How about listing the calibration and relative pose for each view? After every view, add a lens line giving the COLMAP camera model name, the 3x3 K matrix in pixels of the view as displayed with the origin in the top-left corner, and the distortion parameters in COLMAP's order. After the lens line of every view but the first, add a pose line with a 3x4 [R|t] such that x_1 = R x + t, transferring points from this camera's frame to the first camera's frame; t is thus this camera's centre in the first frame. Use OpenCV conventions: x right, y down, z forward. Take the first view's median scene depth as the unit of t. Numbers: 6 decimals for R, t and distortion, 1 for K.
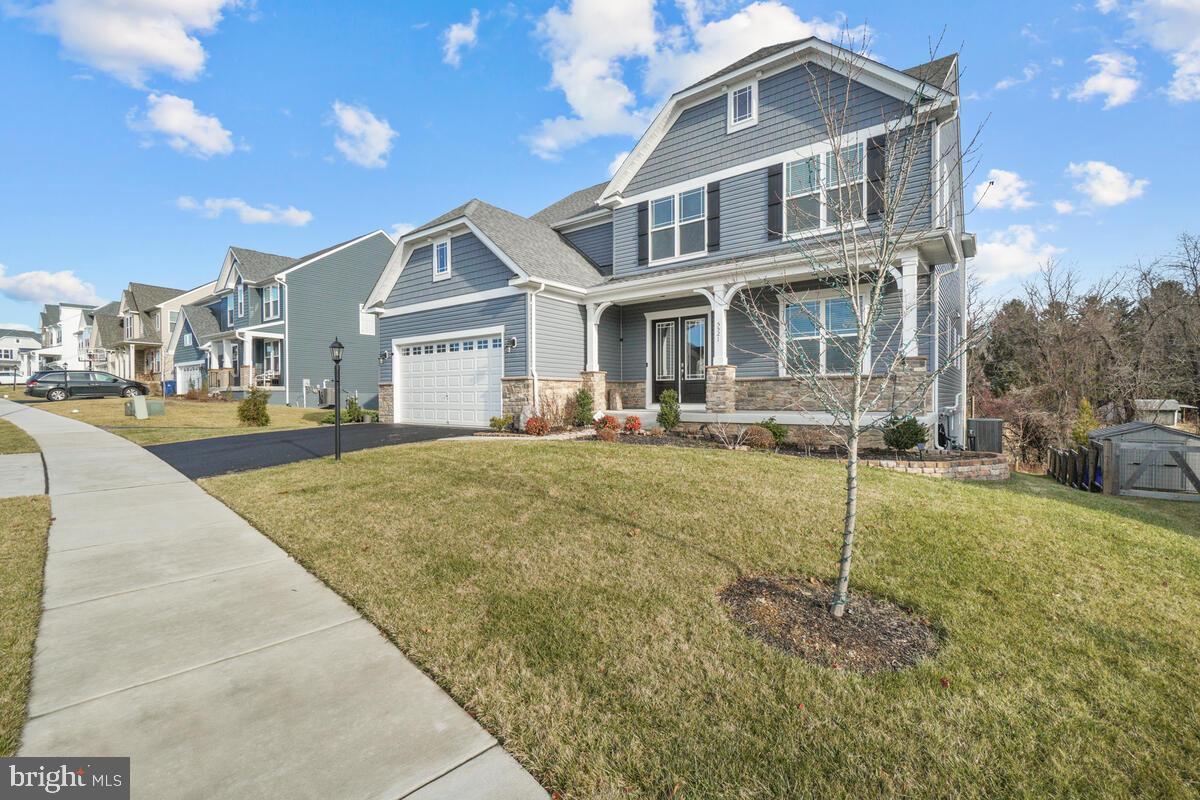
lens RADIAL K [[539.2, 0, 603.7], [0, 539.2, 389.8], [0, 0, 1]] dist [-0.001953, -0.001463]
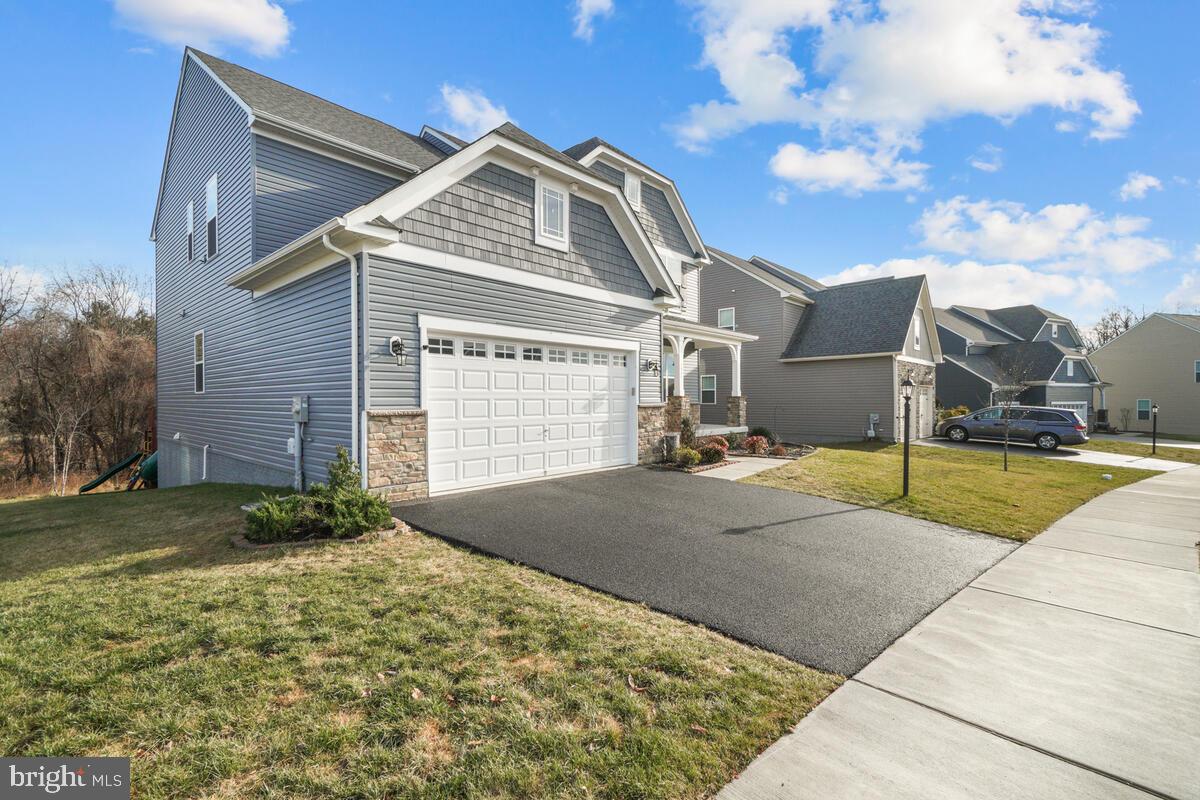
lens RADIAL K [[539.2, 0, 605.7], [0, 539.2, 407.3], [0, 0, 1]] dist [-0.001953, -0.001463]
pose [[0.069262, 0.006820, 0.997575, -0.972193], [0.012644, 0.999890, -0.007714, -0.011498], [-0.997518, 0.013147, 0.069168, 0.940777]]
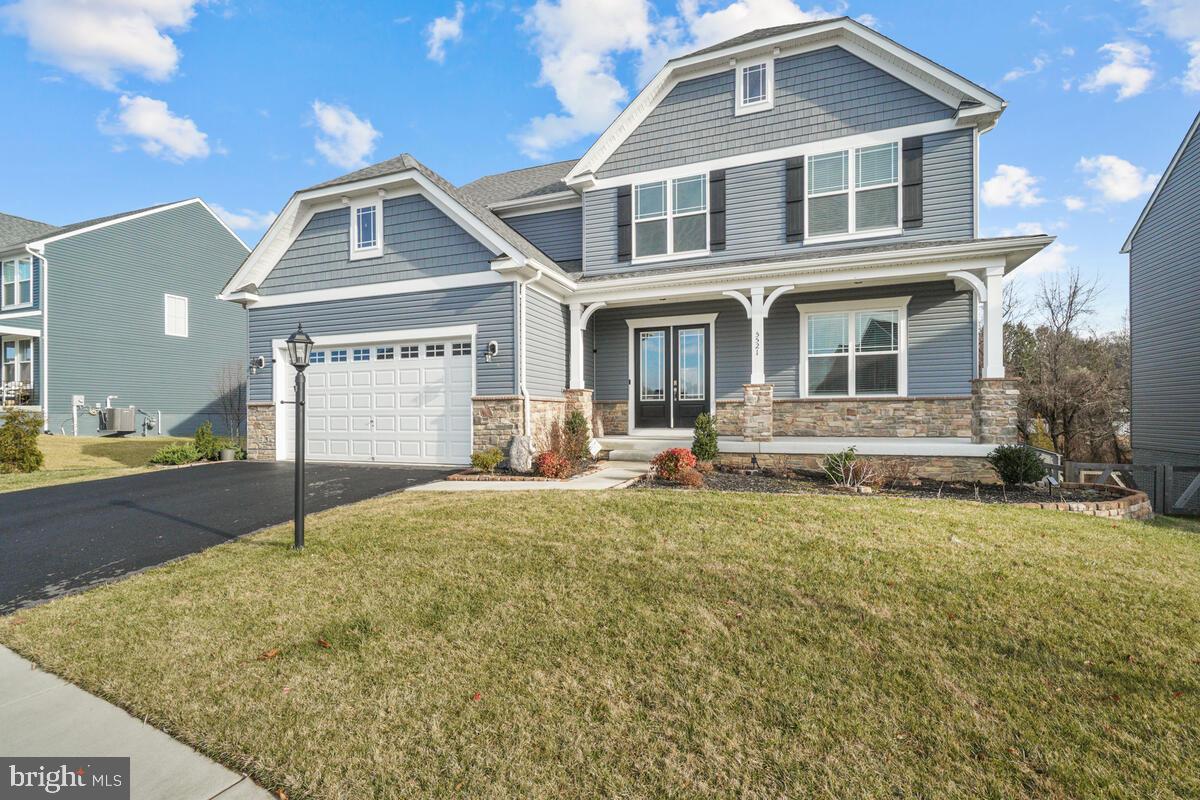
lens RADIAL K [[539.2, 0, 598.9], [0, 539.2, 403.2], [0, 0, 1]] dist [-0.001953, -0.001463]
pose [[0.952545, 0.002823, 0.304385, -0.234795], [-0.000363, 0.999967, -0.008138, -0.007799], [-0.304398, 0.007641, 0.952514, 0.243813]]
